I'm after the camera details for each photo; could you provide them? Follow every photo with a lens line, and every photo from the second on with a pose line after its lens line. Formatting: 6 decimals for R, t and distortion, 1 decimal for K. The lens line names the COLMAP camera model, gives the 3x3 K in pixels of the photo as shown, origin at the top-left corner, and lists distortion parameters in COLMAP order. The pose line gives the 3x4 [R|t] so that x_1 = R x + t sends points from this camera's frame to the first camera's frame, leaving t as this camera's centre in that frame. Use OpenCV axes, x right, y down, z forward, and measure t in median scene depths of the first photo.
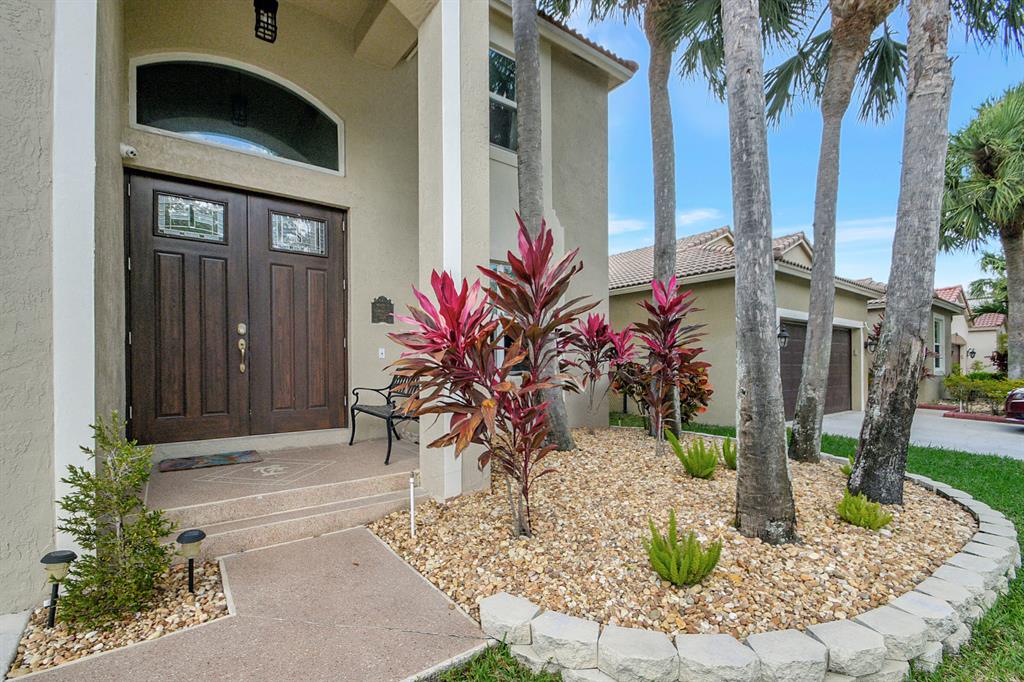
lens RADIAL K [[465.2, 0, 512.8], [0, 465.2, 369.5], [0, 0, 1]] dist [-0.000741, -0.000108]
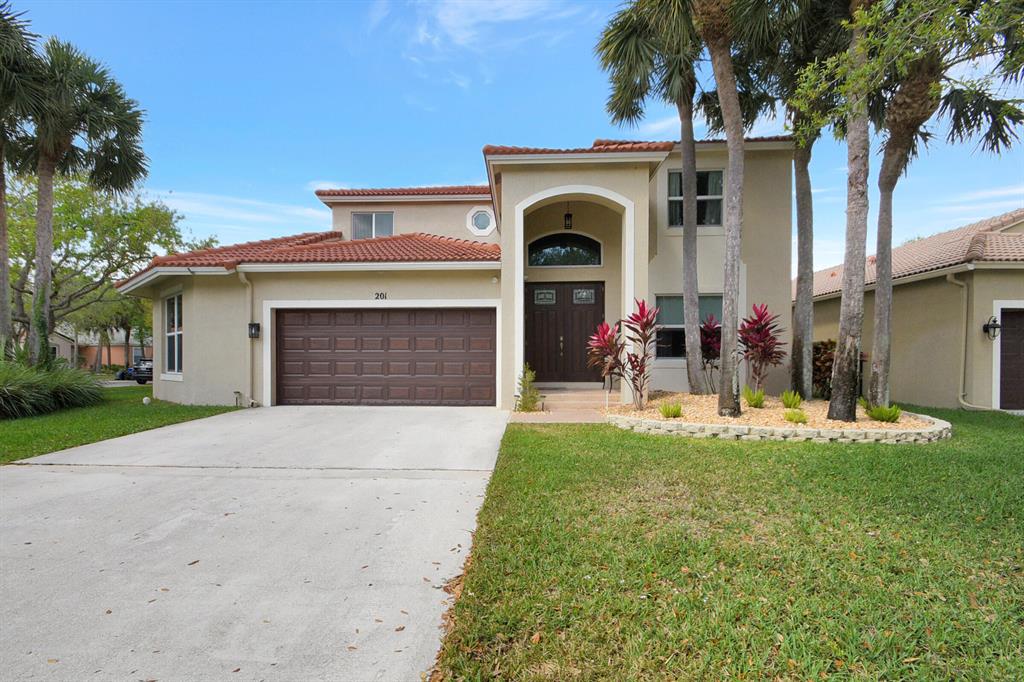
lens RADIAL K [[445.1, 0, 496.0], [0, 445.1, 357.7], [0, 0, 1]] dist [0.017024, -0.000034]
pose [[0.743316, 0.011662, -0.668839, 0.679074], [-0.009182, 0.999932, 0.007230, 0.000921], [0.668877, 0.000768, 0.743372, -0.908279]]
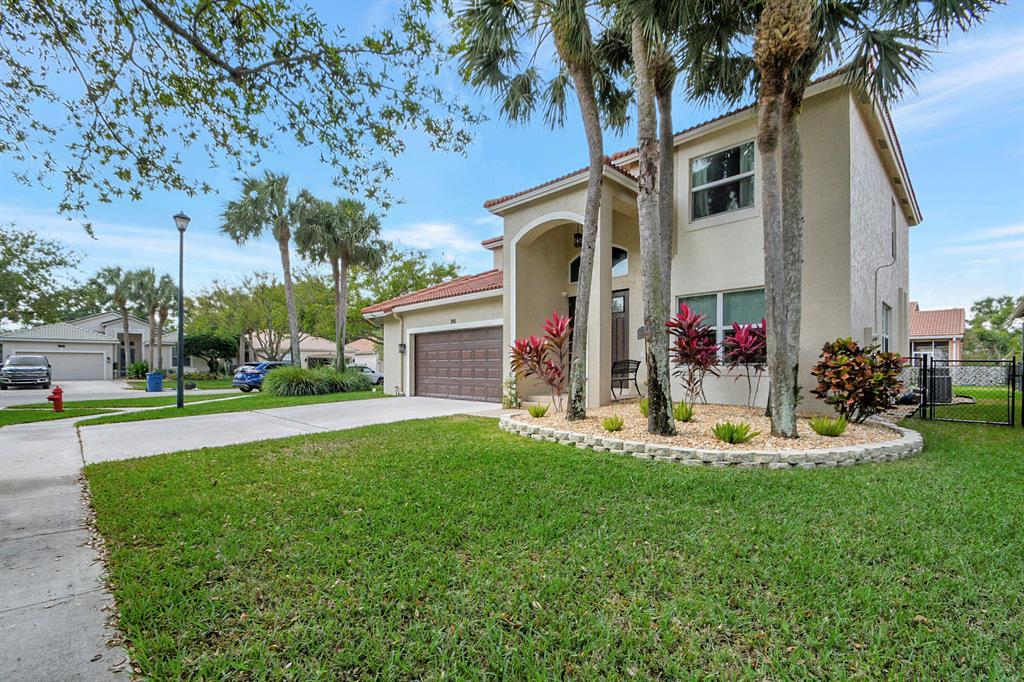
lens RADIAL K [[445.1, 0, 496.0], [0, 445.1, 357.7], [0, 0, 1]] dist [0.017024, -0.000034]
pose [[0.087705, -0.000937, -0.996146, 1.717373], [0.004872, 0.999988, -0.000512, -0.023037], [0.996135, -0.004808, 0.087709, 0.196228]]
